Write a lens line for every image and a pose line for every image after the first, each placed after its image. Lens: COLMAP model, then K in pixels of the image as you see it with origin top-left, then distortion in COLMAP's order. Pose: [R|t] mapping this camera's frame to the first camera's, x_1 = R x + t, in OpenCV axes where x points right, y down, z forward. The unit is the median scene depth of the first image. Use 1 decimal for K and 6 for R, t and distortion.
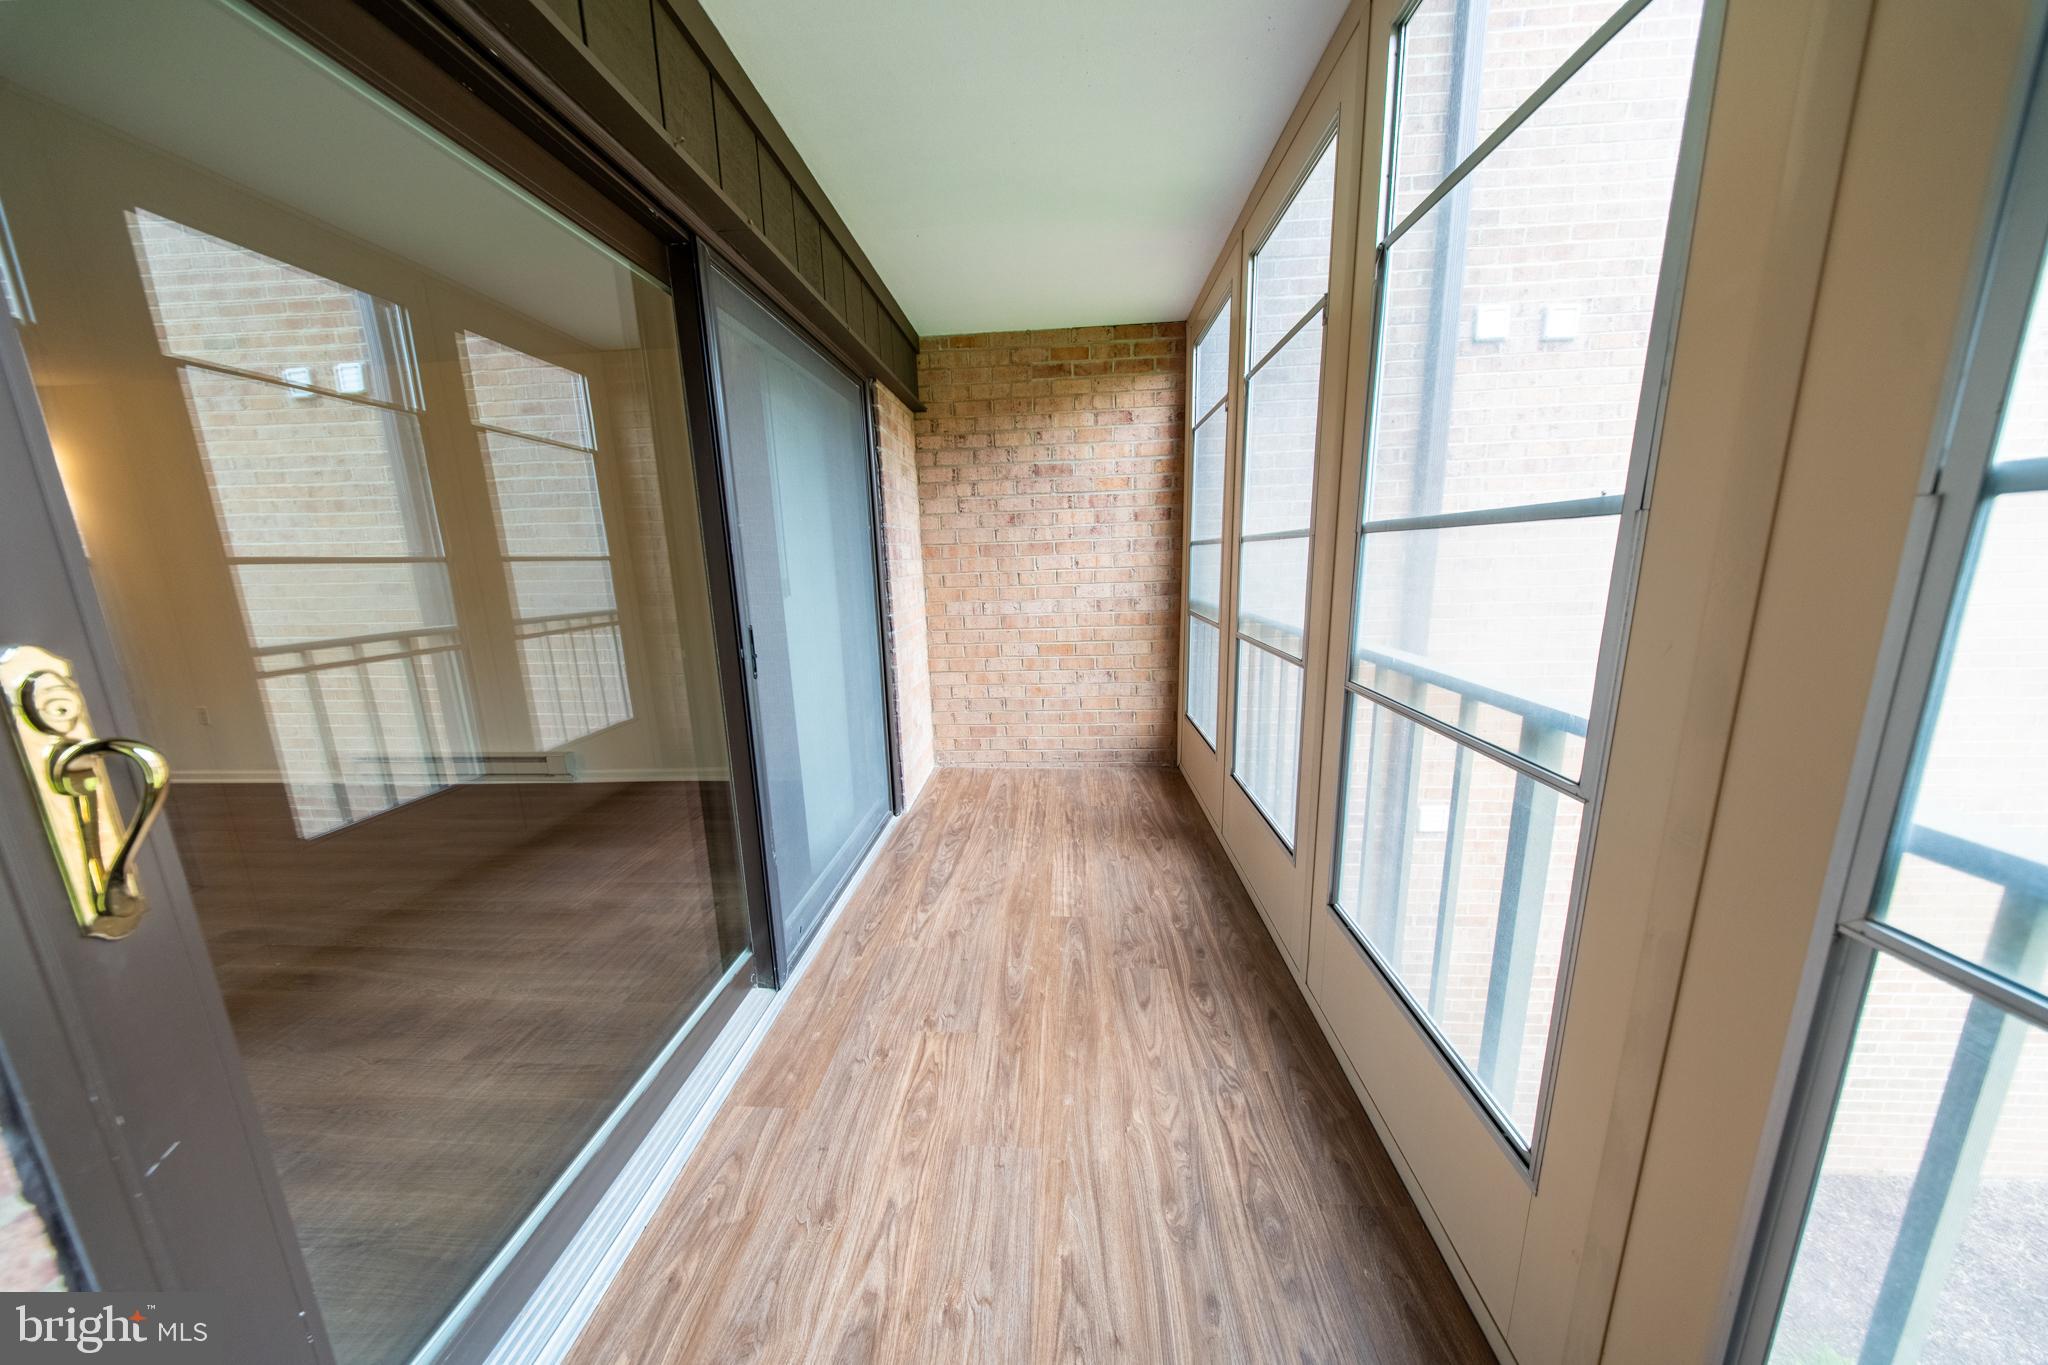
lens RADIAL K [[602.3, 0, 1020.9], [0, 602.3, 672.6], [0, 0, 1]] dist [-0.000725, -0.000154]
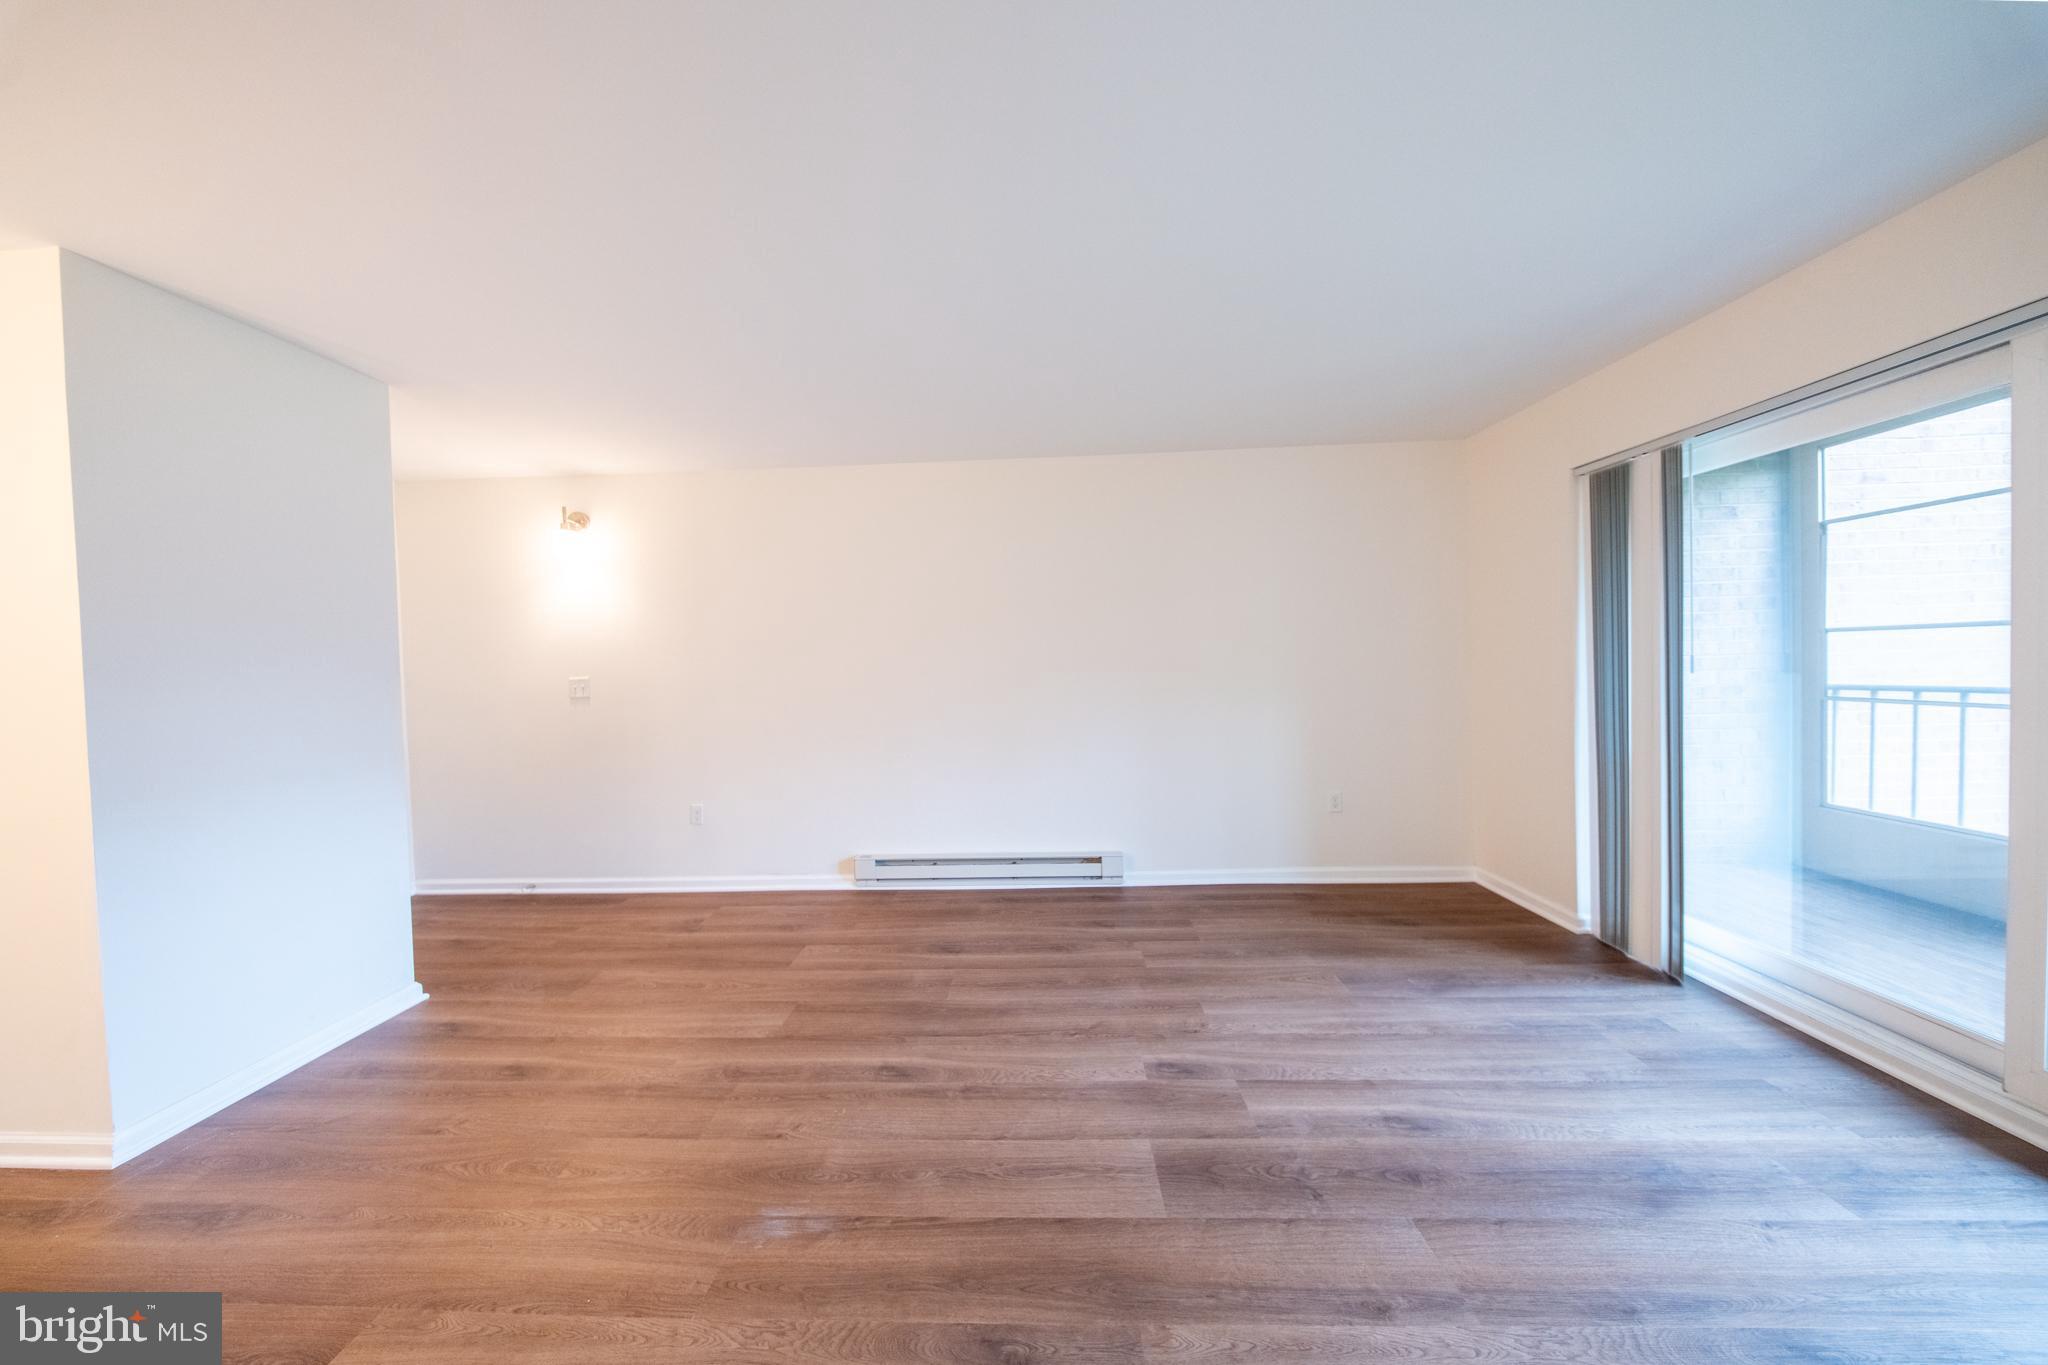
lens RADIAL K [[610.7, 0, 1024.1], [0, 610.7, 674.4], [0, 0, 1]] dist [0.000168, -0.000183]
pose [[0.999459, 0.001503, 0.032862, -1.070052], [0.003953, 0.986234, -0.165309, 0.021683], [-0.032658, 0.165350, 0.985694, 0.045419]]
